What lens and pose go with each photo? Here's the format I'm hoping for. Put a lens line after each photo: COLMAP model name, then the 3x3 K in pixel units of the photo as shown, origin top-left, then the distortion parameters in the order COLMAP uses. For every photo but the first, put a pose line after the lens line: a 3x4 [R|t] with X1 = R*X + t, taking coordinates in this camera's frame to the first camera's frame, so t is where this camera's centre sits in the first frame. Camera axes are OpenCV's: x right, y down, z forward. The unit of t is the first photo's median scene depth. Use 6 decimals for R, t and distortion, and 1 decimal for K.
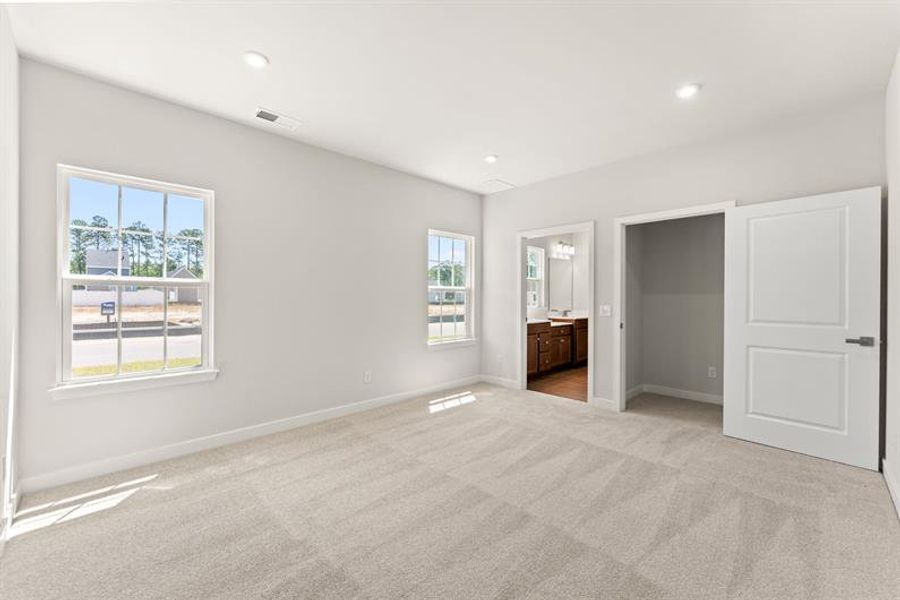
lens RADIAL K [[365.9, 0, 462.2], [0, 365.9, 304.1], [0, 0, 1]] dist [0.016124, 0.000162]
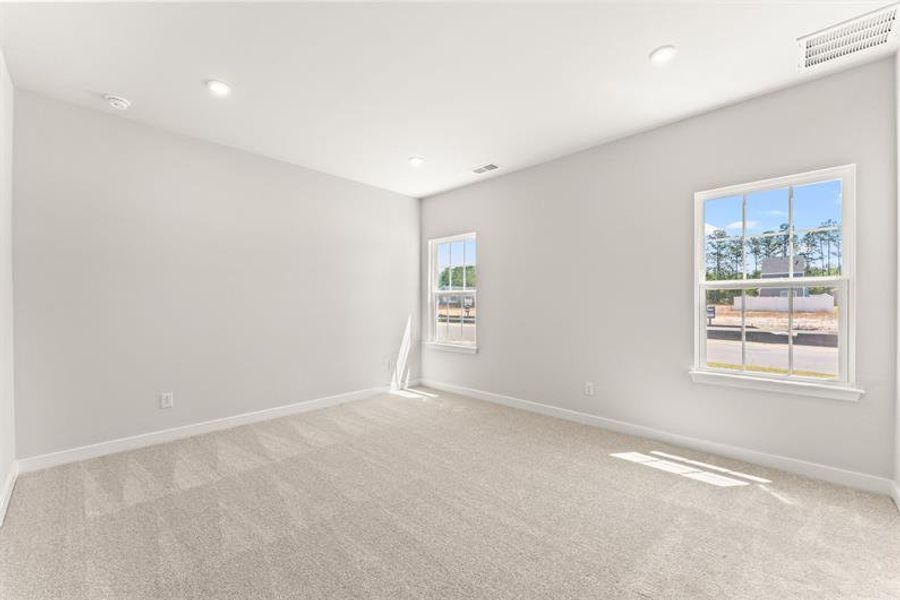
lens RADIAL K [[365.9, 0, 462.2], [0, 365.9, 304.1], [0, 0, 1]] dist [0.016124, 0.000162]
pose [[0.045755, 0.000884, -0.998952, 0.158725], [-0.011812, 0.999930, 0.000343, -0.001407], [0.998883, 0.011783, 0.045762, 0.164197]]
